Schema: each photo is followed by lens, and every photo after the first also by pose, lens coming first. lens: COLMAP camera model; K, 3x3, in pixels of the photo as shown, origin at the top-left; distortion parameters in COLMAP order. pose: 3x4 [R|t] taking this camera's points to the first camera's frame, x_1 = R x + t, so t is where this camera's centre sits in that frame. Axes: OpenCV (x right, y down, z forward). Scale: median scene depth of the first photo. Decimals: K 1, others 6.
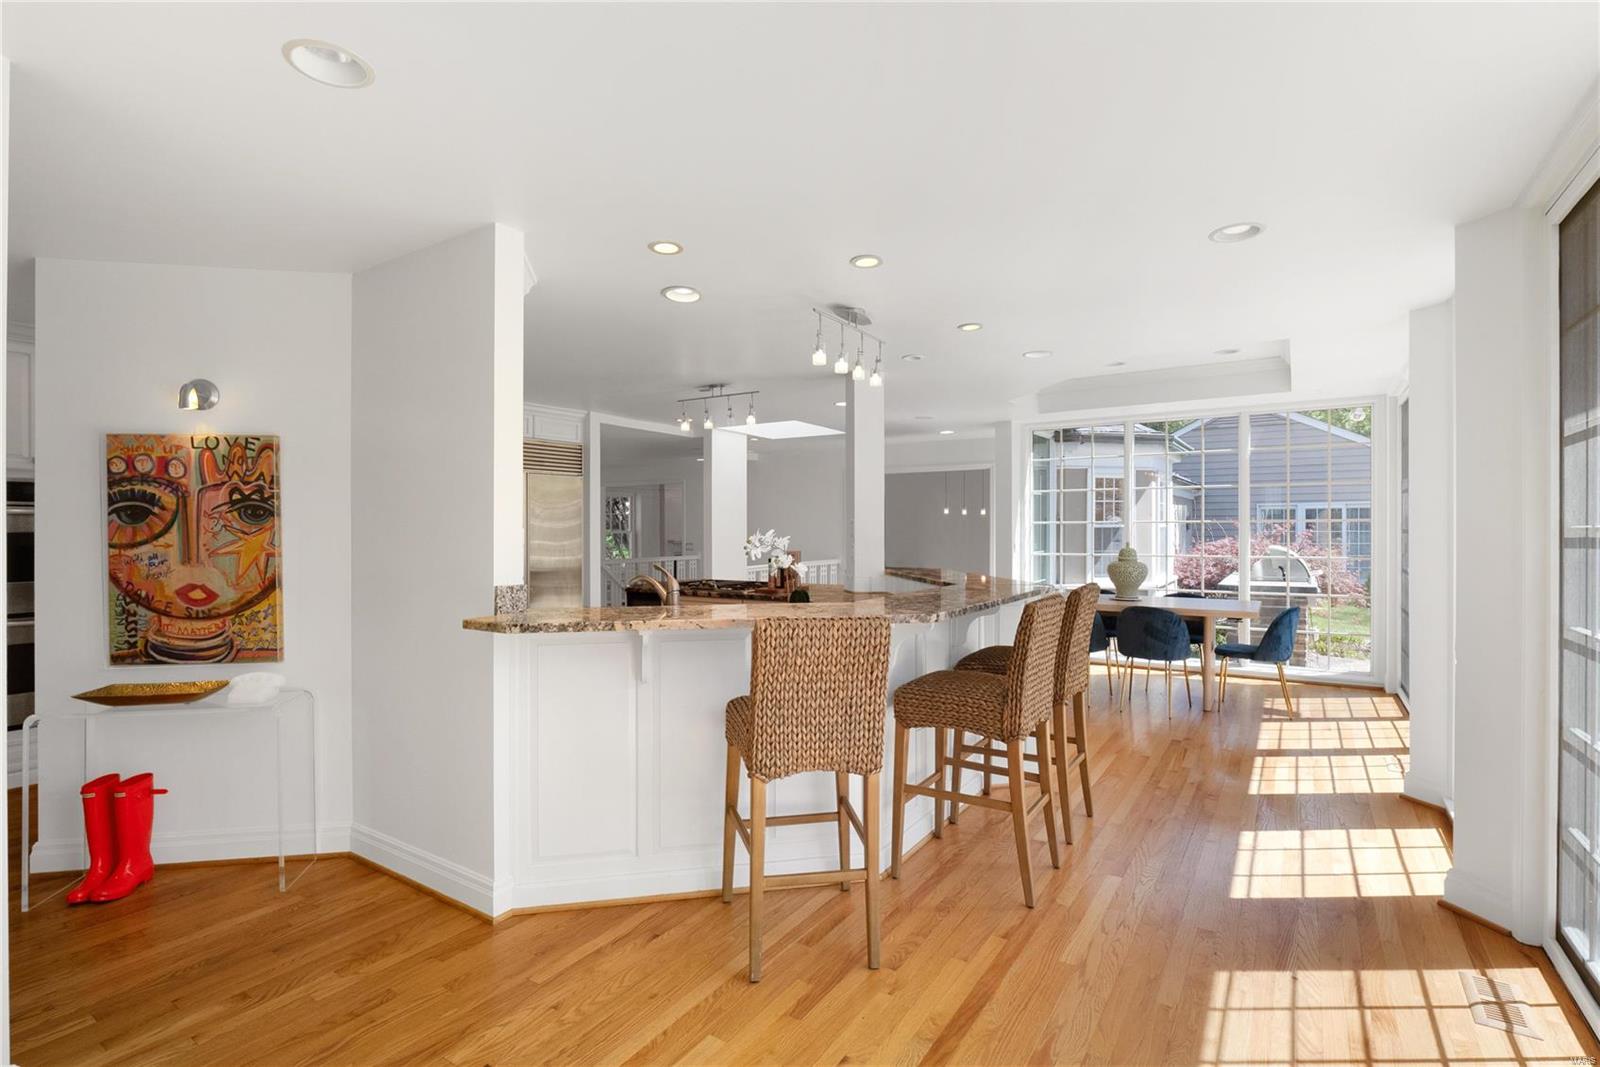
lens RADIAL K [[751.9, 0, 800.0], [0, 751.9, 533.5], [0, 0, 1]] dist [-0.000050, -0.000427]
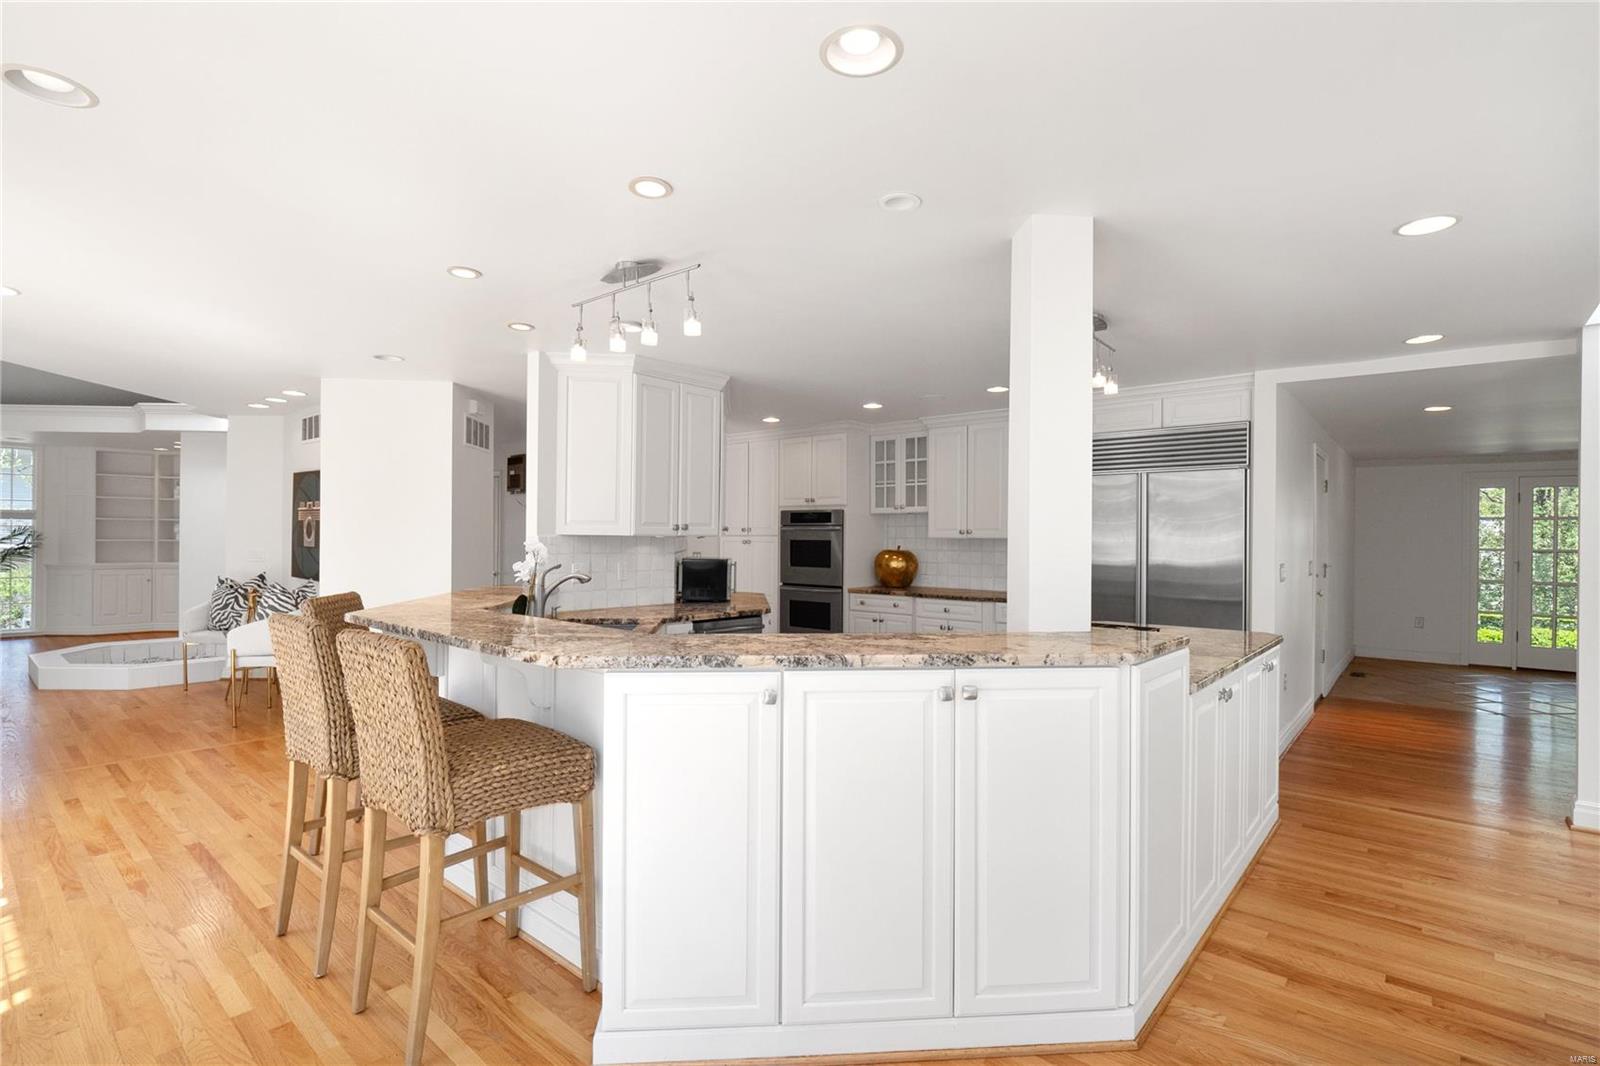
lens RADIAL K [[751.9, 0, 800.0], [0, 751.9, 533.0], [0, 0, 1]] dist [-0.000050, -0.000427]
pose [[-0.130902, -0.000675, -0.991395, 0.644547], [-0.010646, 0.999943, 0.000725, -0.020567], [0.991338, 0.010649, -0.130902, 1.014840]]
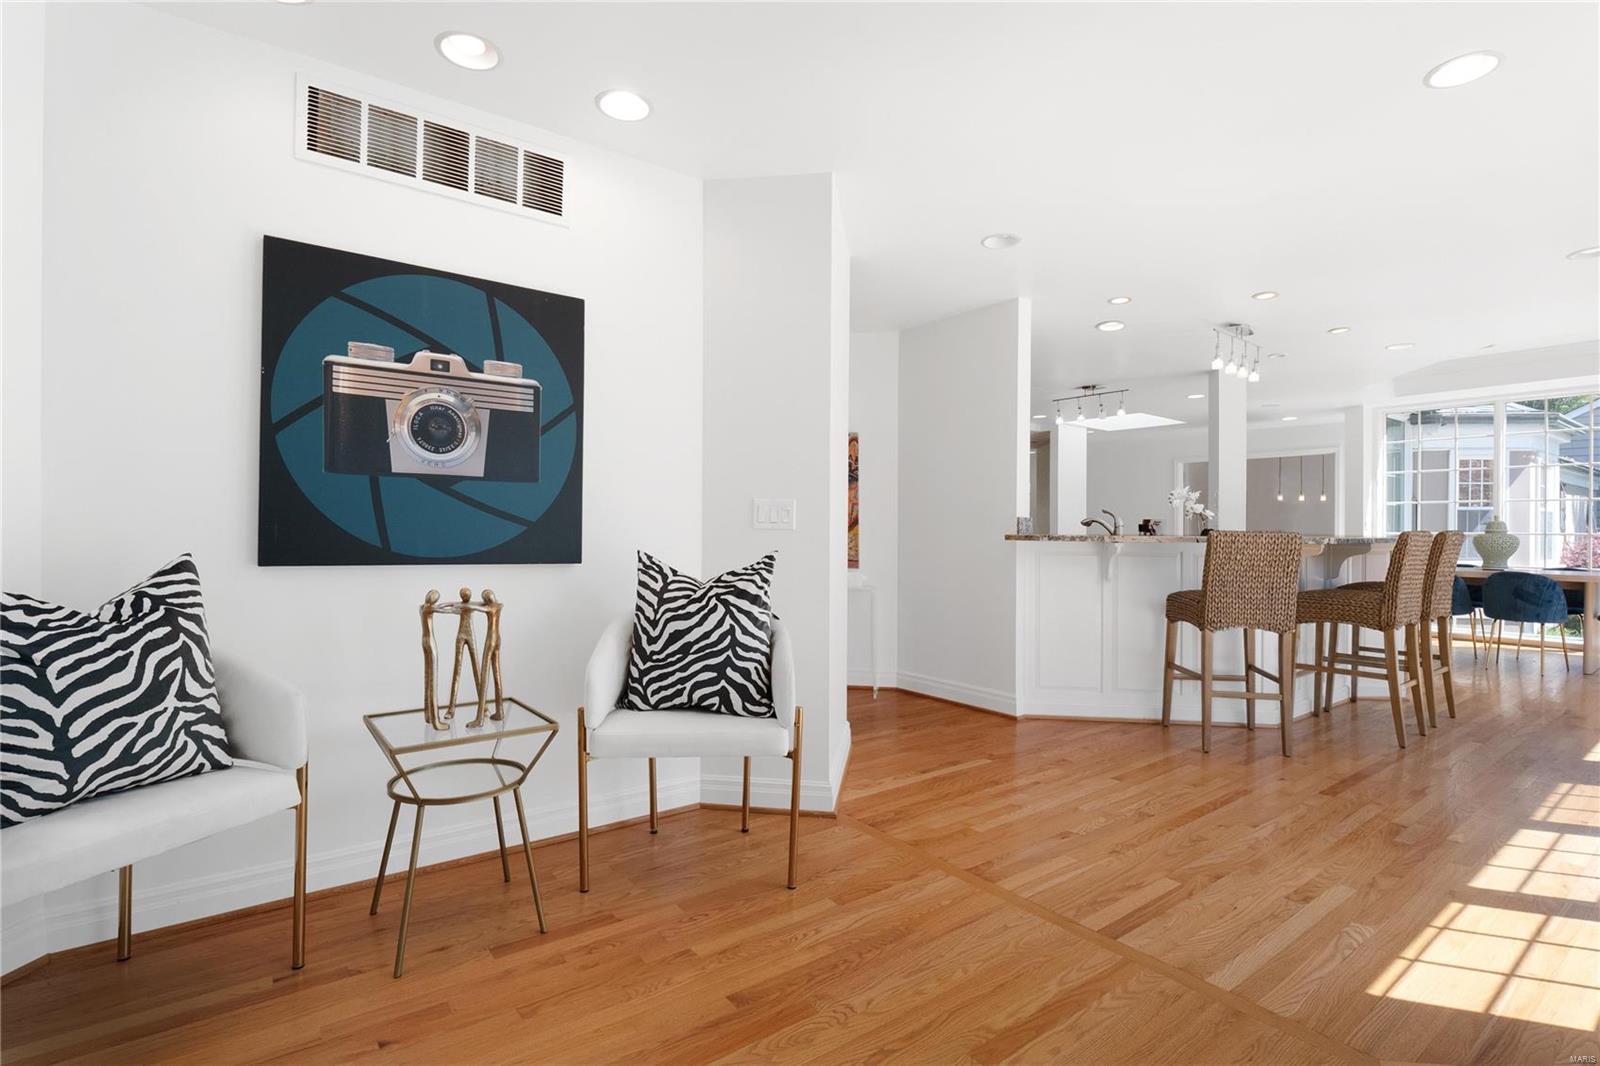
lens RADIAL K [[757.9, 0, 800.0], [0, 757.9, 533.0], [0, 0, 1]] dist [-0.014313, -0.000373]
pose [[0.940903, 0.010107, -0.338526, -0.114247], [-0.011505, 0.999932, -0.002123, 0.044636], [0.338481, 0.005892, 0.940955, -0.284932]]
